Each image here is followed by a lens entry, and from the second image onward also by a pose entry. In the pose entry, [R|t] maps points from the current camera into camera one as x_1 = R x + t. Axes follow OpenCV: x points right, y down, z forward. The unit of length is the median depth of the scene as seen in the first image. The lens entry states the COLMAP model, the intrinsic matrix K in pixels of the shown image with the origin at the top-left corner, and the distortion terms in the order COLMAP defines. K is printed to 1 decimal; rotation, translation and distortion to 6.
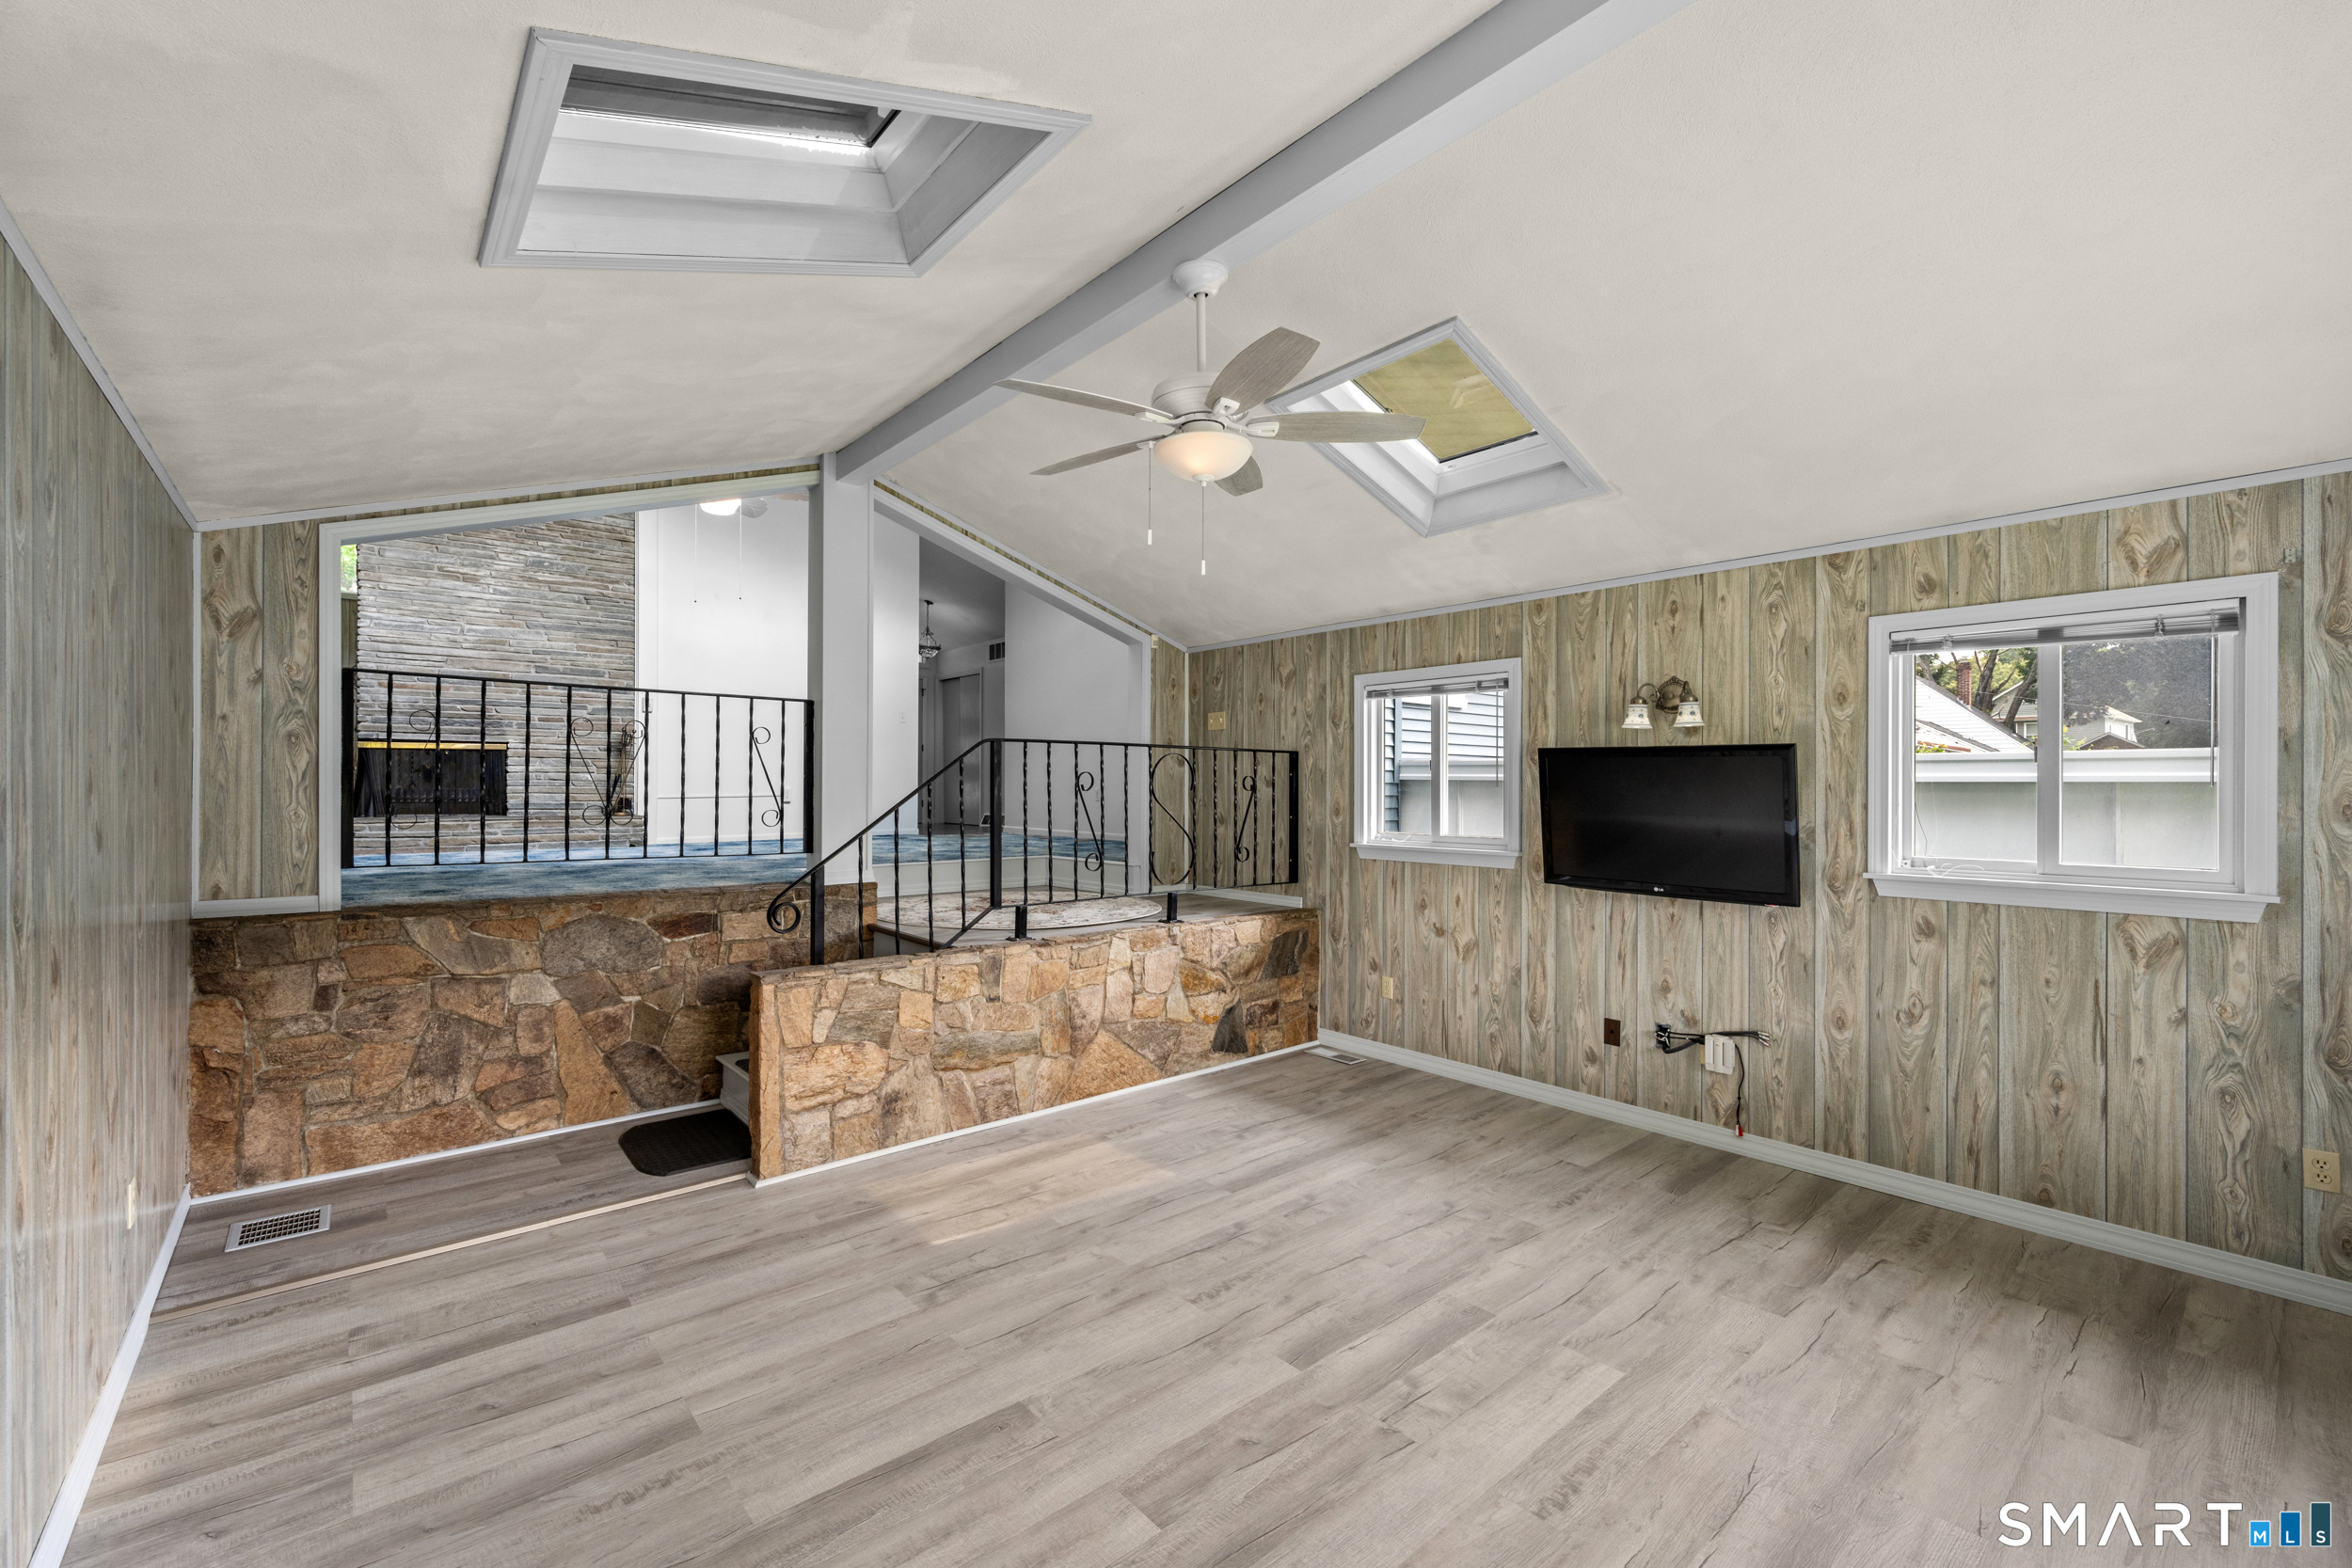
lens RADIAL K [[963.4, 0, 1178.4], [0, 963.4, 787.8], [0, 0, 1]] dist [-0.002168, 0.000560]
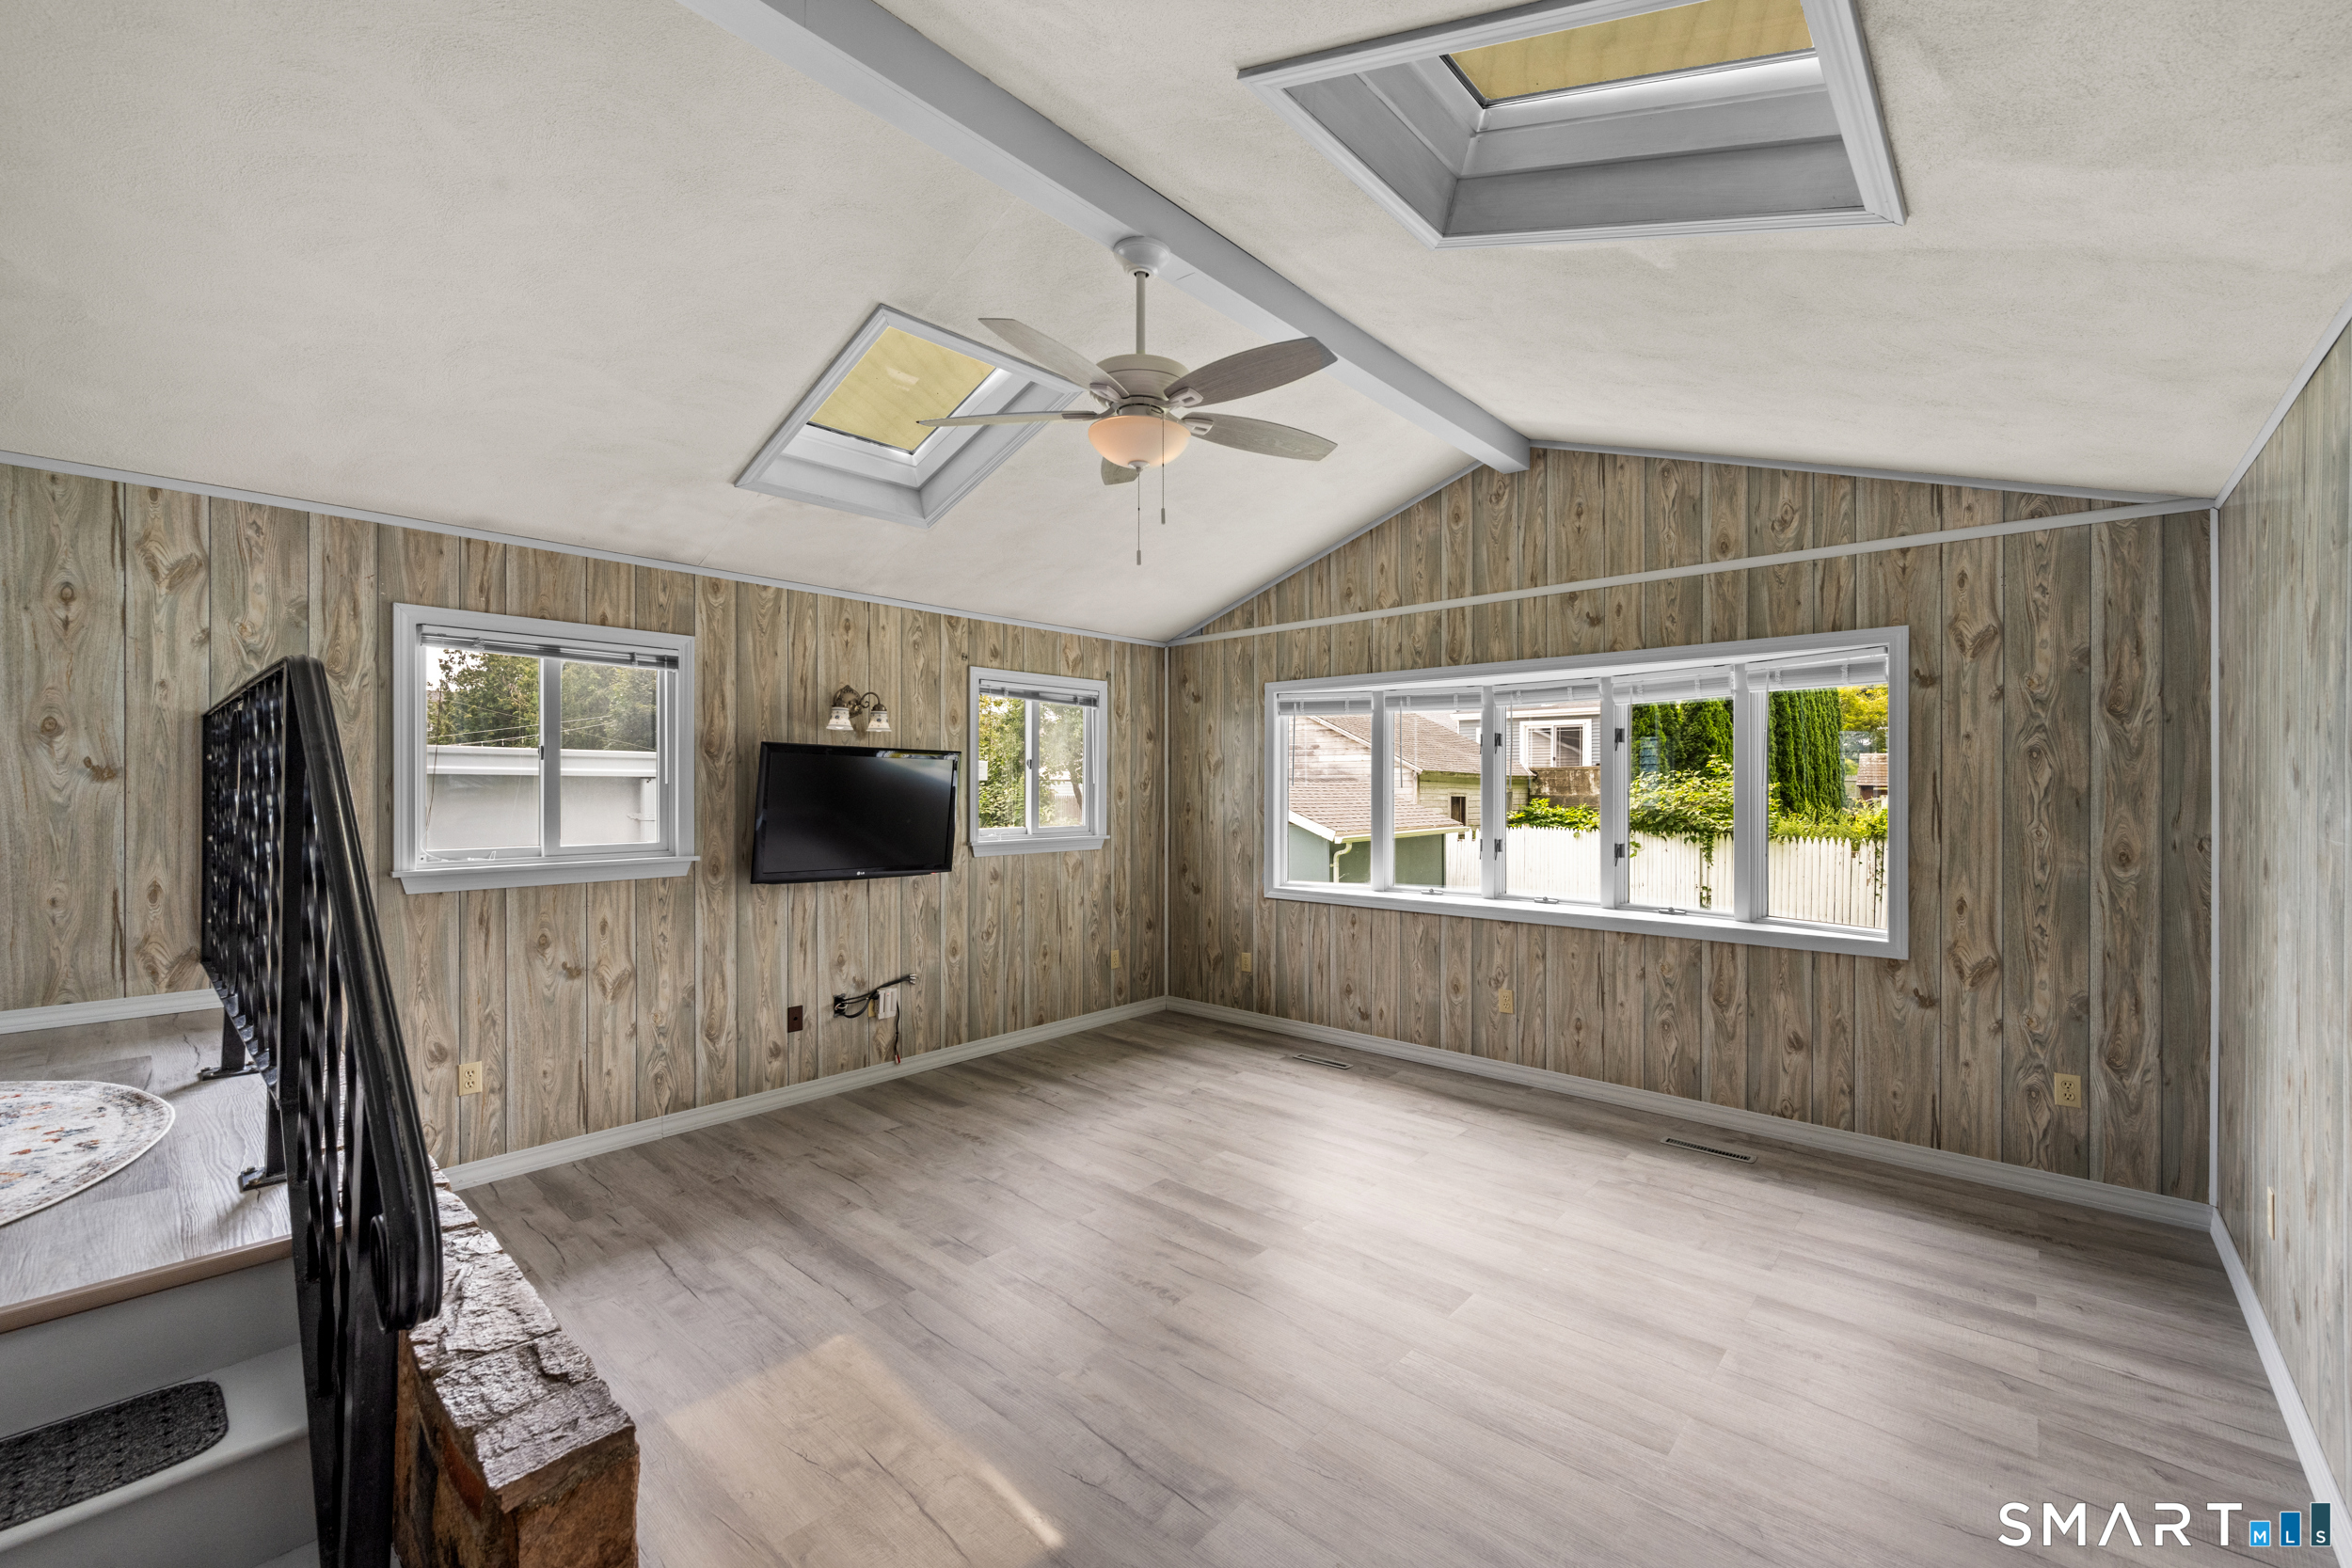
lens RADIAL K [[951.3, 0, 1176.0], [0, 951.3, 784.0], [0, 0, 1]] dist [-0.000914, 0.000028]
pose [[-0.124464, -0.001870, 0.992222, -0.631578], [-0.003517, 0.999993, 0.001444, -0.002397], [-0.992218, -0.003310, -0.124470, 0.738094]]
